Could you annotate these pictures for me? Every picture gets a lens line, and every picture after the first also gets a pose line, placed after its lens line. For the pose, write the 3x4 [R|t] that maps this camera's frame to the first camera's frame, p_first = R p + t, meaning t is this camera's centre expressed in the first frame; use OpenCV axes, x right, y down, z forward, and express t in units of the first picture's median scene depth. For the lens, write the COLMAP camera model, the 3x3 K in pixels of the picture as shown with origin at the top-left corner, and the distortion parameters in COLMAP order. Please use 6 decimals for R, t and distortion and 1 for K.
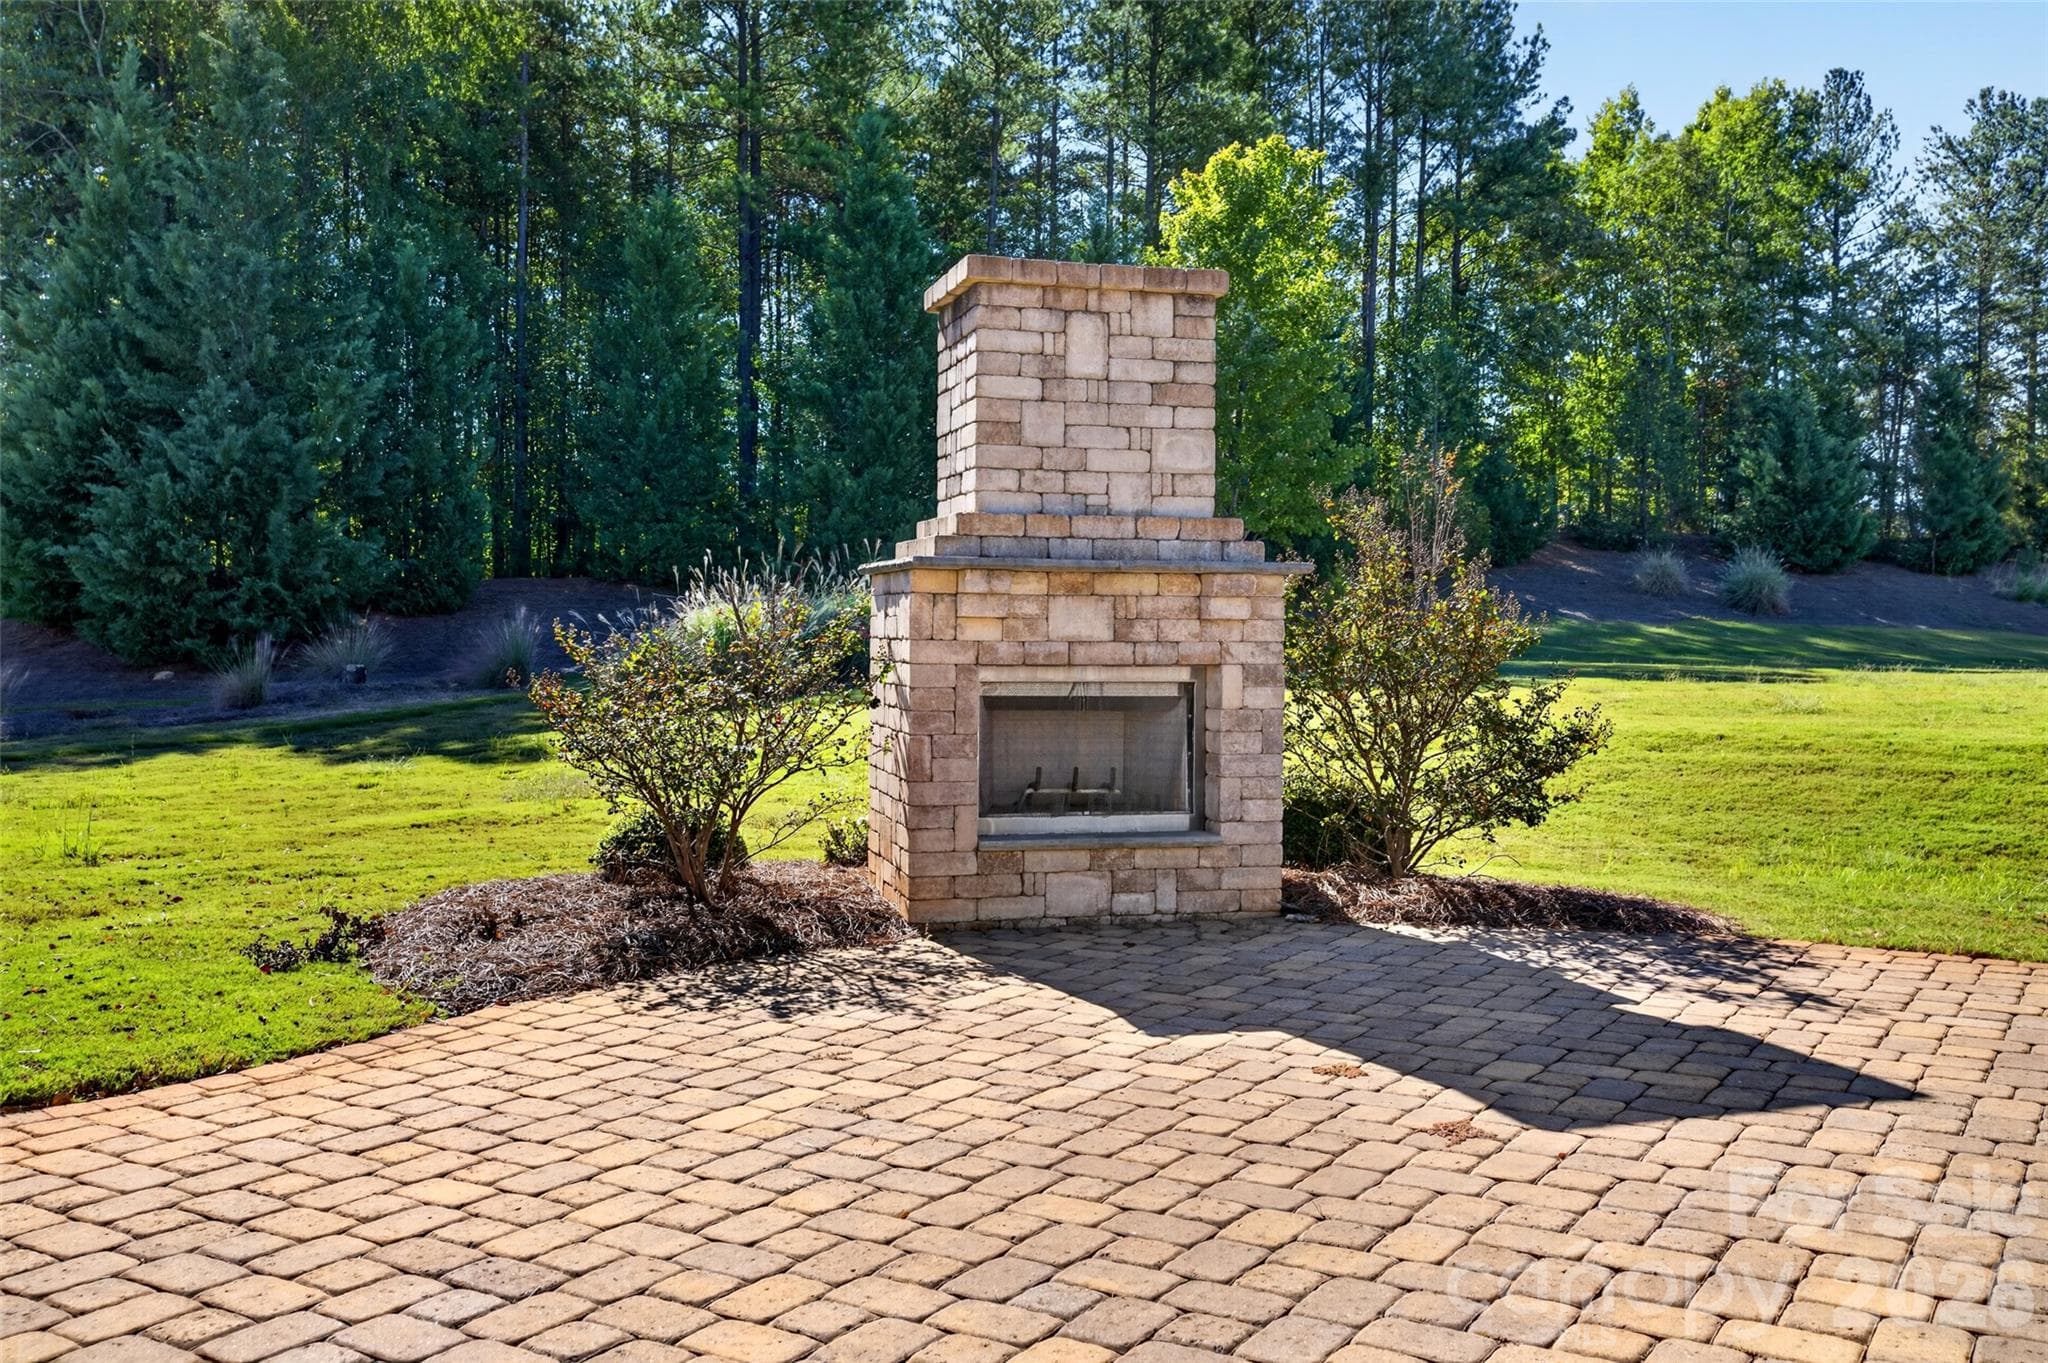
lens RADIAL K [[1902.6, 0, 1024.0], [0, 1902.6, 681.5], [0, 0, 1]] dist [-0.004159, -0.006022]
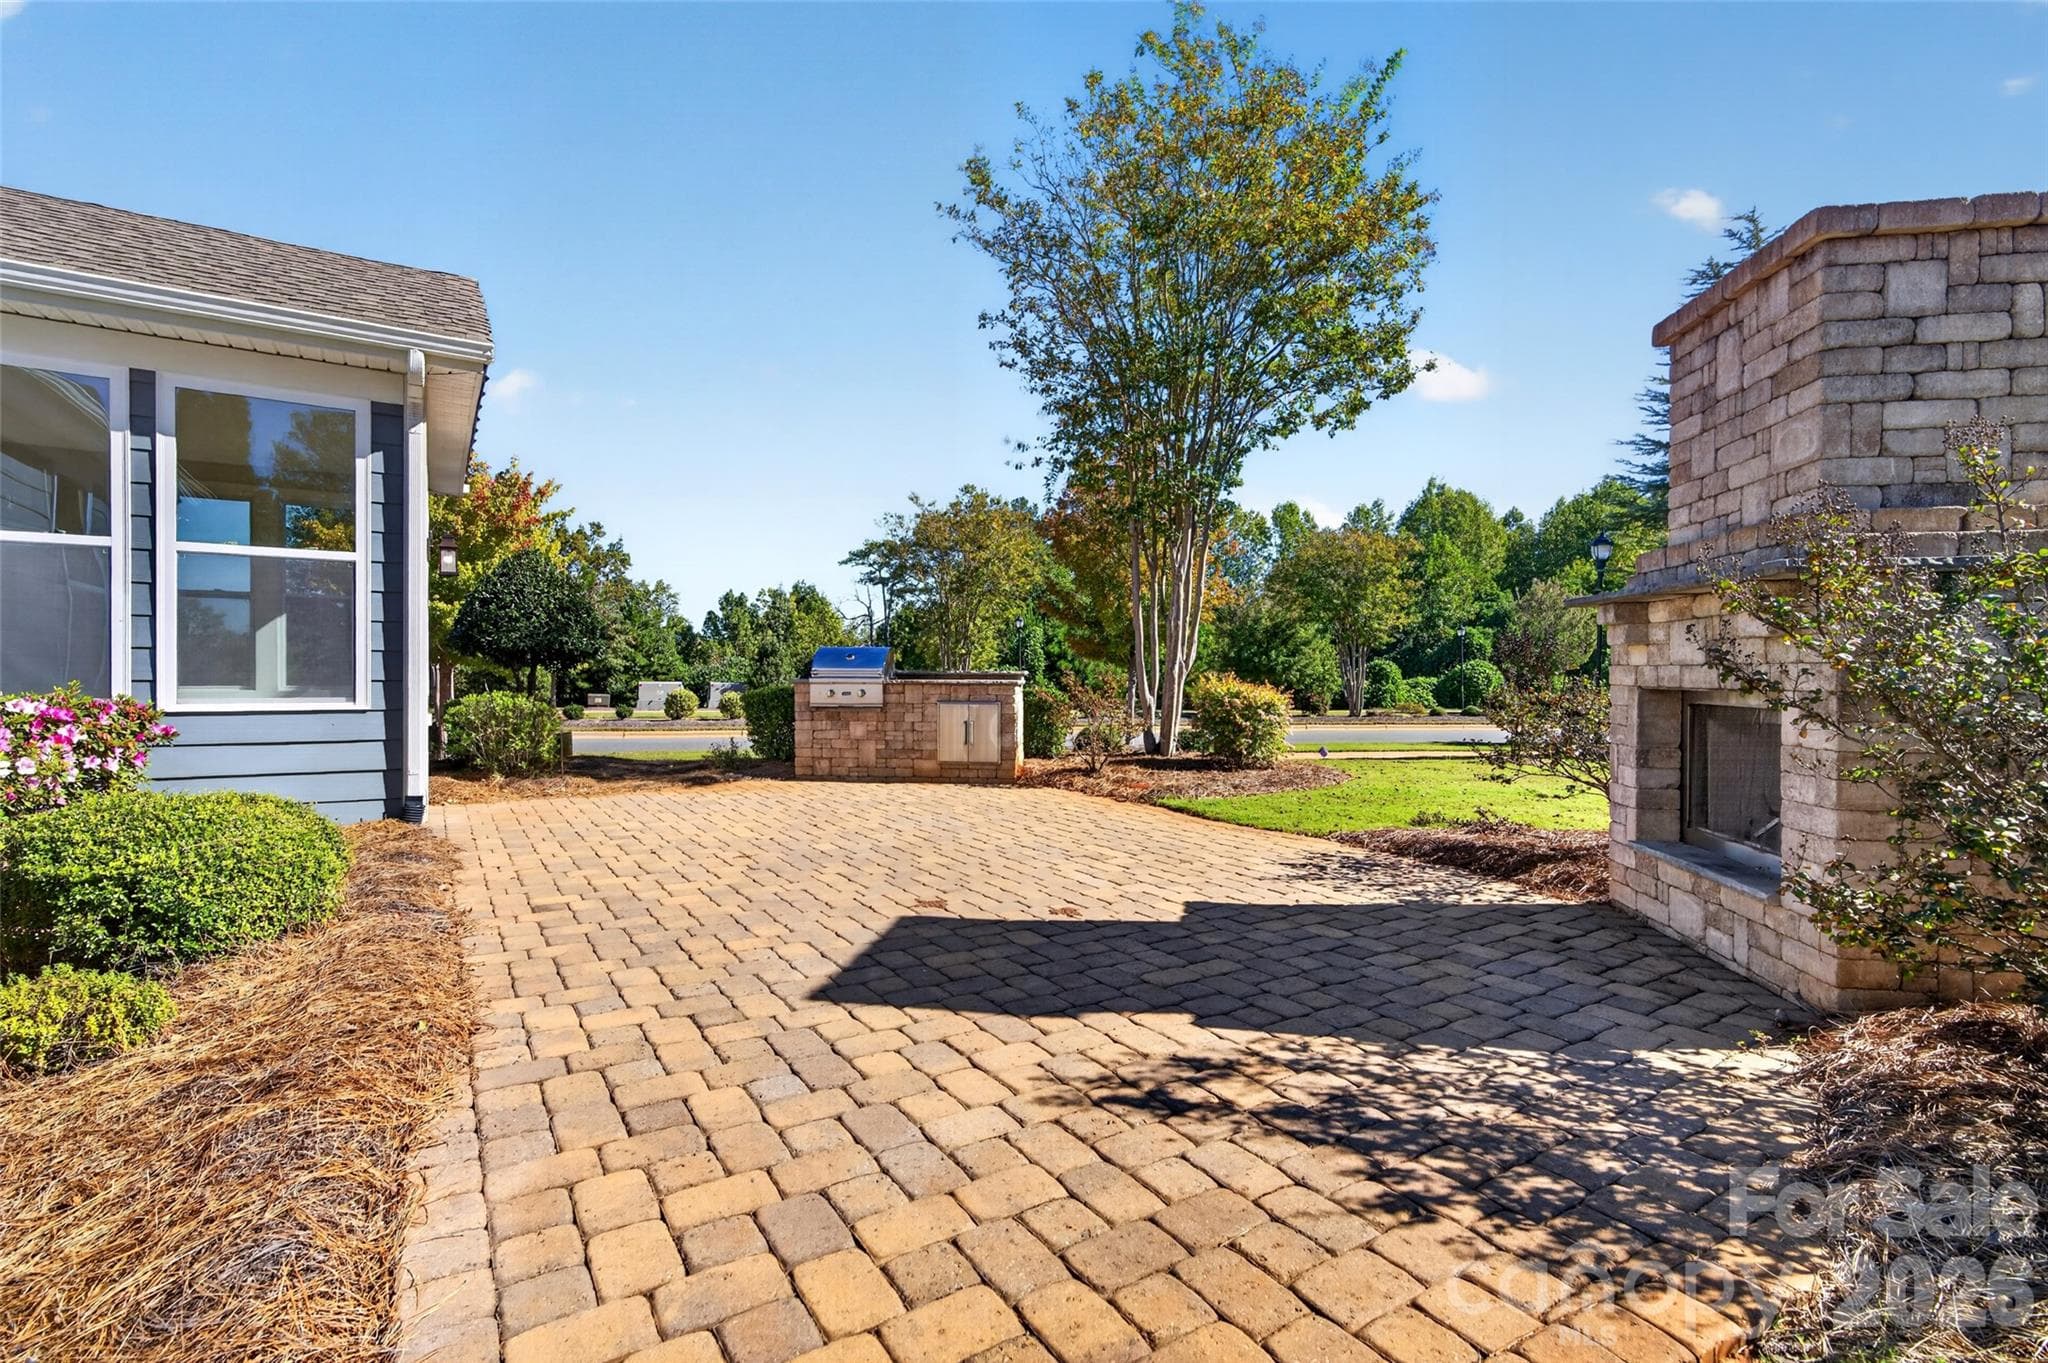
lens RADIAL K [[919.0, 0, 1018.8], [0, 919.0, 682.9], [0, 0, 1]] dist [-0.001054, -0.000095]
pose [[-0.455480, 0.001509, -0.890245, 0.796709], [-0.019765, 0.999735, 0.011807, -0.012918], [0.890027, 0.022974, -0.455329, 1.141802]]
